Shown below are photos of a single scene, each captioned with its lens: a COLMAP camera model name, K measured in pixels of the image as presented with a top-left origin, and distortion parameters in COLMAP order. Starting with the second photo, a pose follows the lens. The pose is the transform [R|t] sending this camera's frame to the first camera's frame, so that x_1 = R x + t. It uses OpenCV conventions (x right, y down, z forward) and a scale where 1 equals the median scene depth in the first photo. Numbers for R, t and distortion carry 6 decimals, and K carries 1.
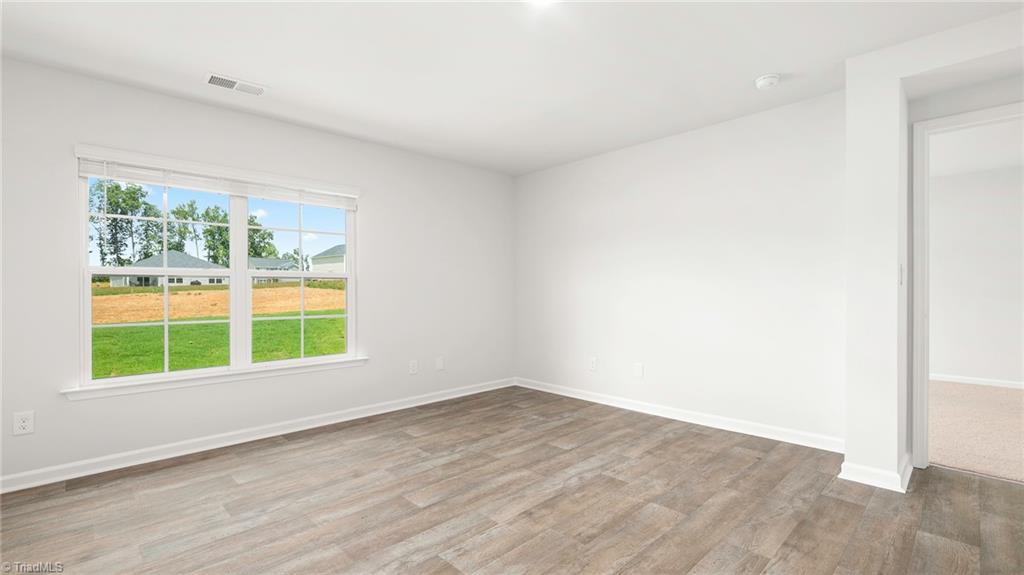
lens RADIAL K [[457.6, 0, 512.9], [0, 457.6, 283.3], [0, 0, 1]] dist [0.006848, -0.001438]
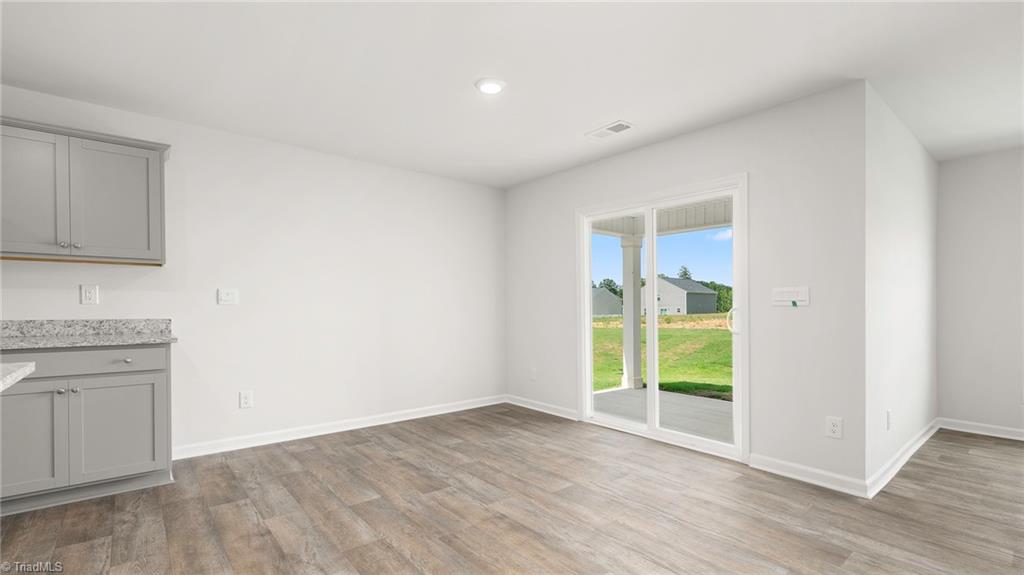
lens RADIAL K [[457.6, 0, 510.4], [0, 457.6, 277.8], [0, 0, 1]] dist [0.006848, -0.001438]
pose [[-0.076756, -0.054779, -0.995544, 1.288467], [0.004182, 0.998463, -0.055262, 0.005960], [0.997041, -0.008405, -0.076409, 1.272152]]
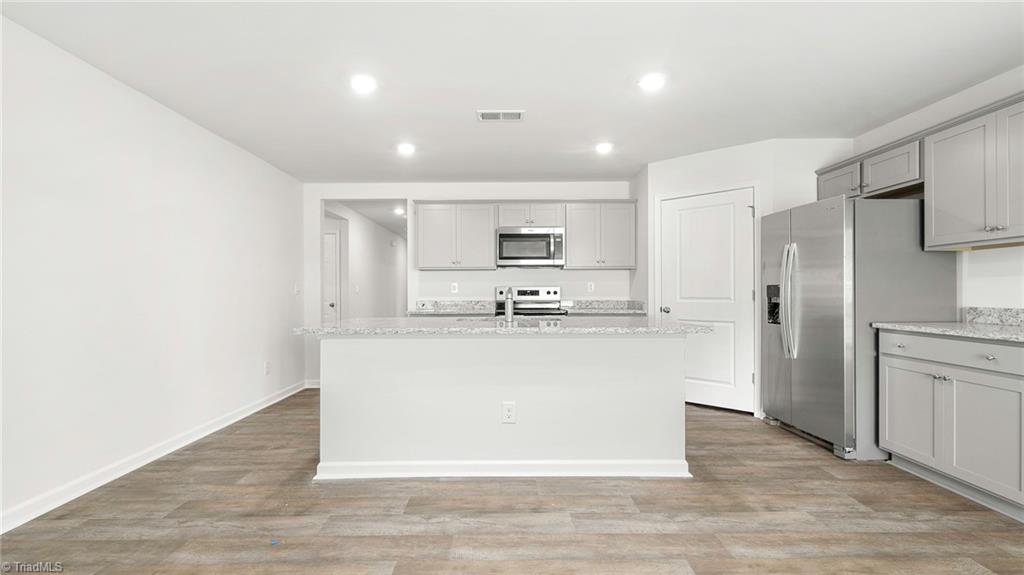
lens RADIAL K [[457.6, 0, 507.9], [0, 457.6, 288.7], [0, 0, 1]] dist [0.006848, -0.001438]
pose [[-0.725727, 0.008415, 0.687932, -0.701696], [-0.003044, 0.999876, -0.015443, 0.028078], [-0.687976, -0.013301, -0.725611, 2.003526]]
